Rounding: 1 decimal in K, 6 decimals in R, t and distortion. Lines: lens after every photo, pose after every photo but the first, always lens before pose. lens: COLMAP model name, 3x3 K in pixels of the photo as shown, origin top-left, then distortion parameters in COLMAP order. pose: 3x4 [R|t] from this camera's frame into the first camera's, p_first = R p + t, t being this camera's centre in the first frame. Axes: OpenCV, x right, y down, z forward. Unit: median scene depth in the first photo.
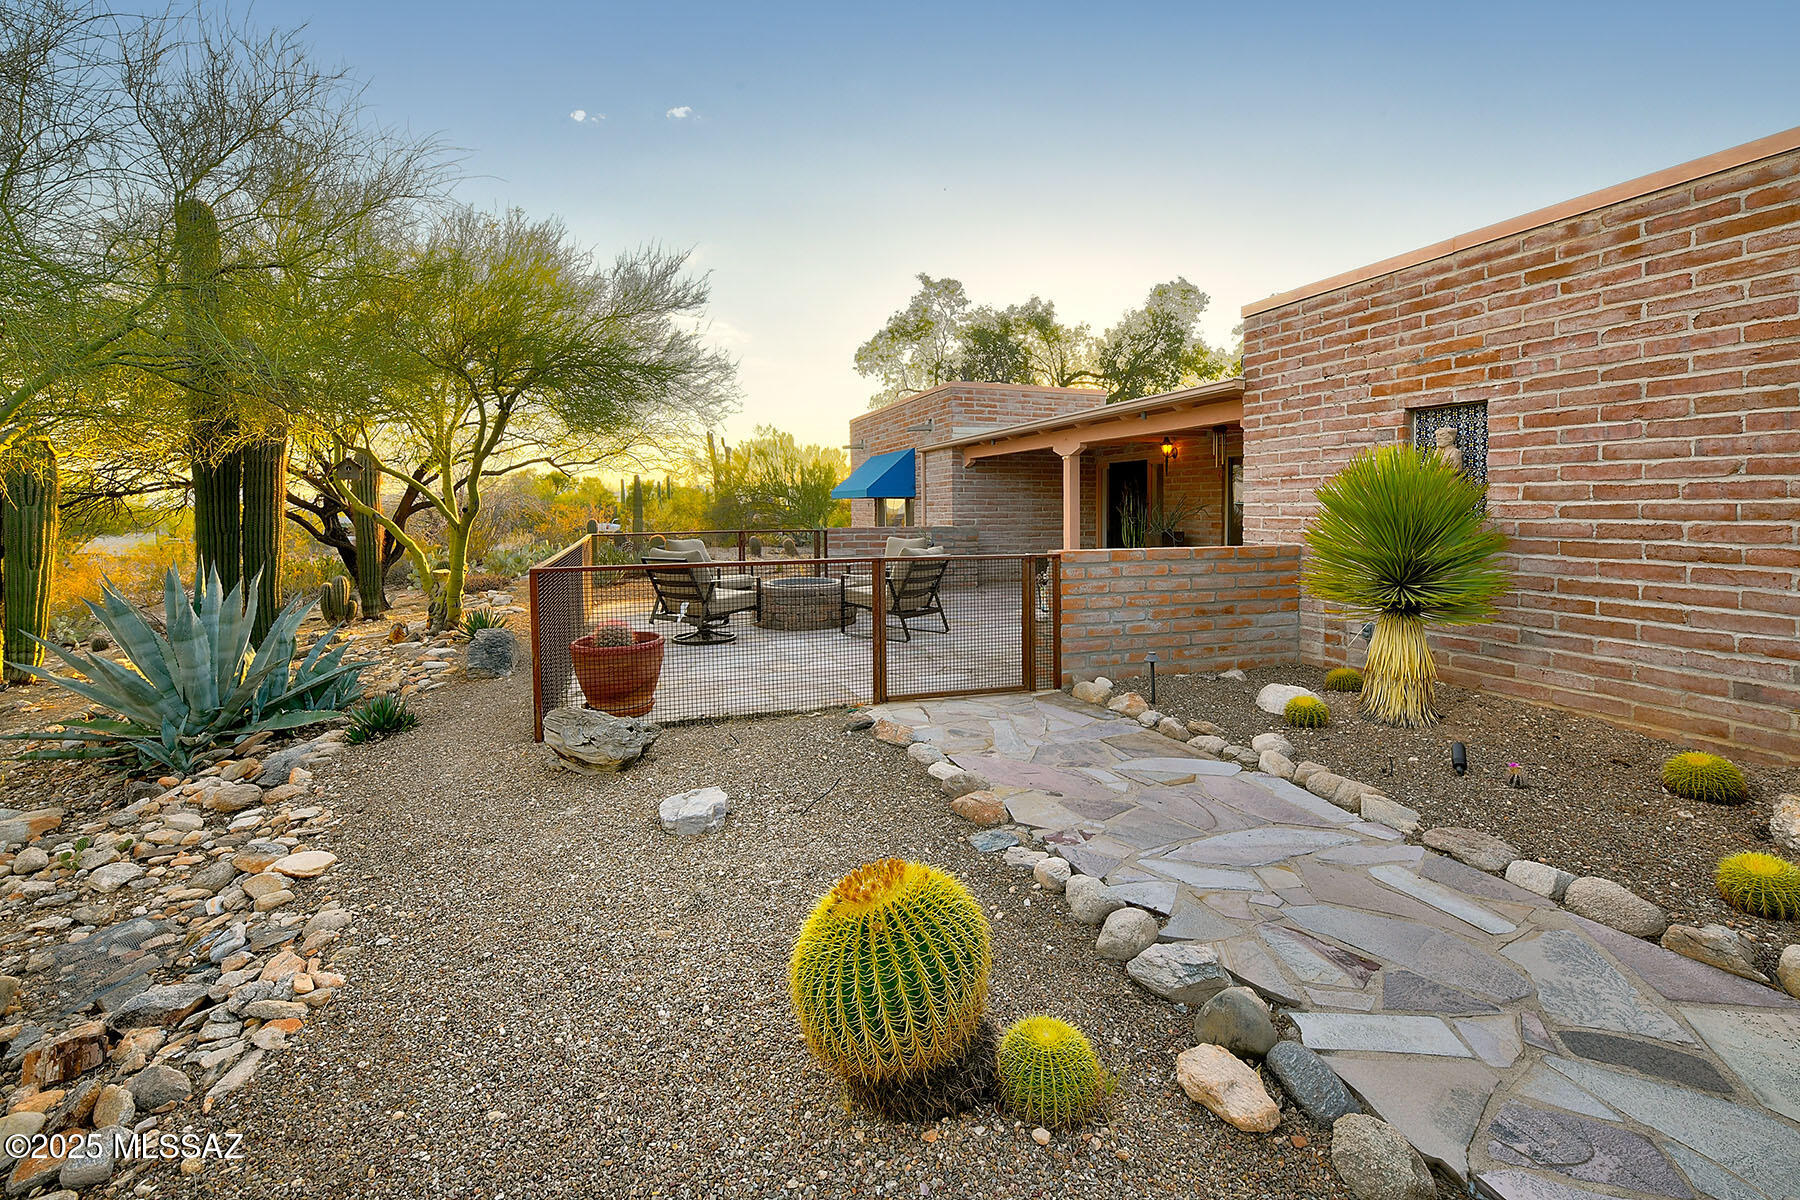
lens RADIAL K [[775.0, 0, 922.5], [0, 775.0, 575.2], [0, 0, 1]] dist [-0.010801, 0.000077]
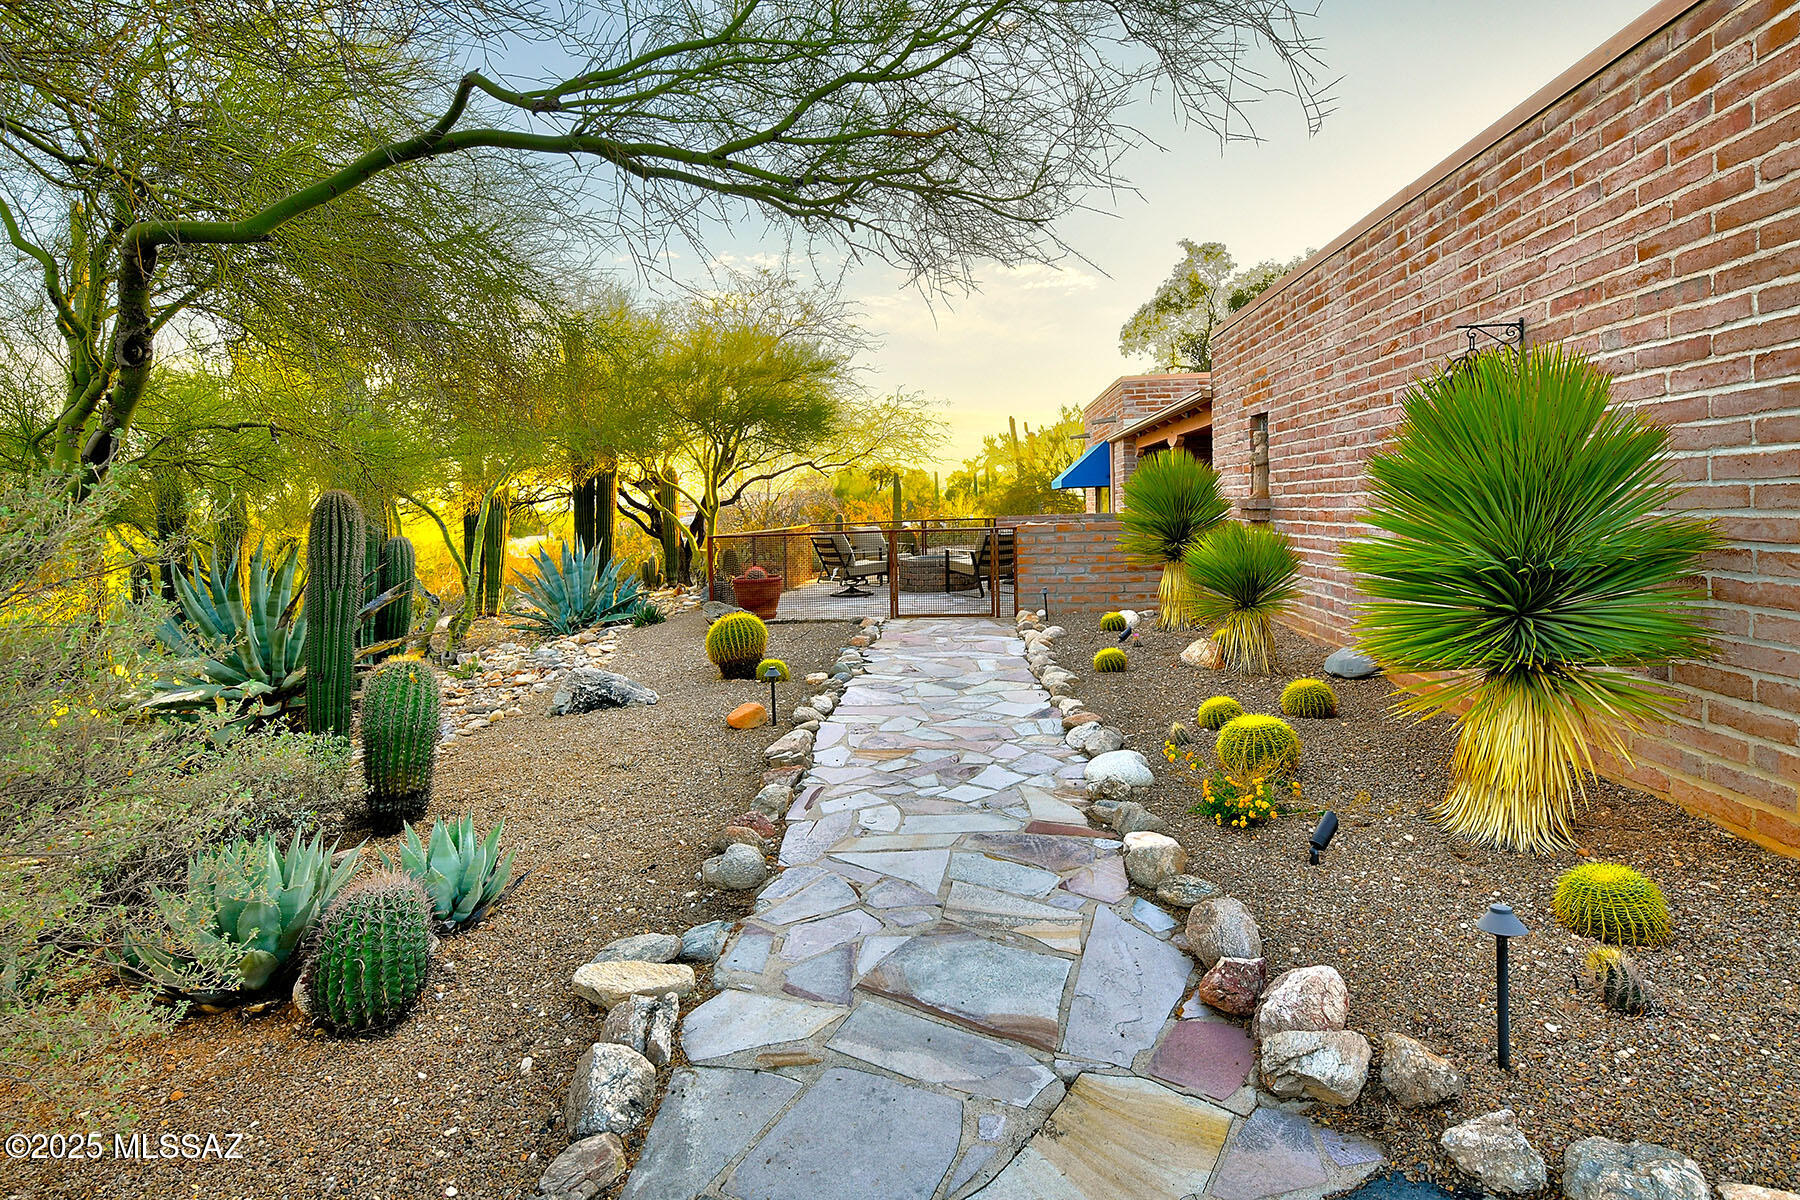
lens RADIAL K [[977.5, 0, 900.0], [0, 977.5, 602.0], [0, 0, 1]] dist [0.001607, 0.000005]
pose [[0.906023, 0.017136, -0.422881, 0.721131], [-0.009249, 0.999743, 0.020696, 0.074891], [0.423127, -0.014840, 0.905949, -0.761820]]
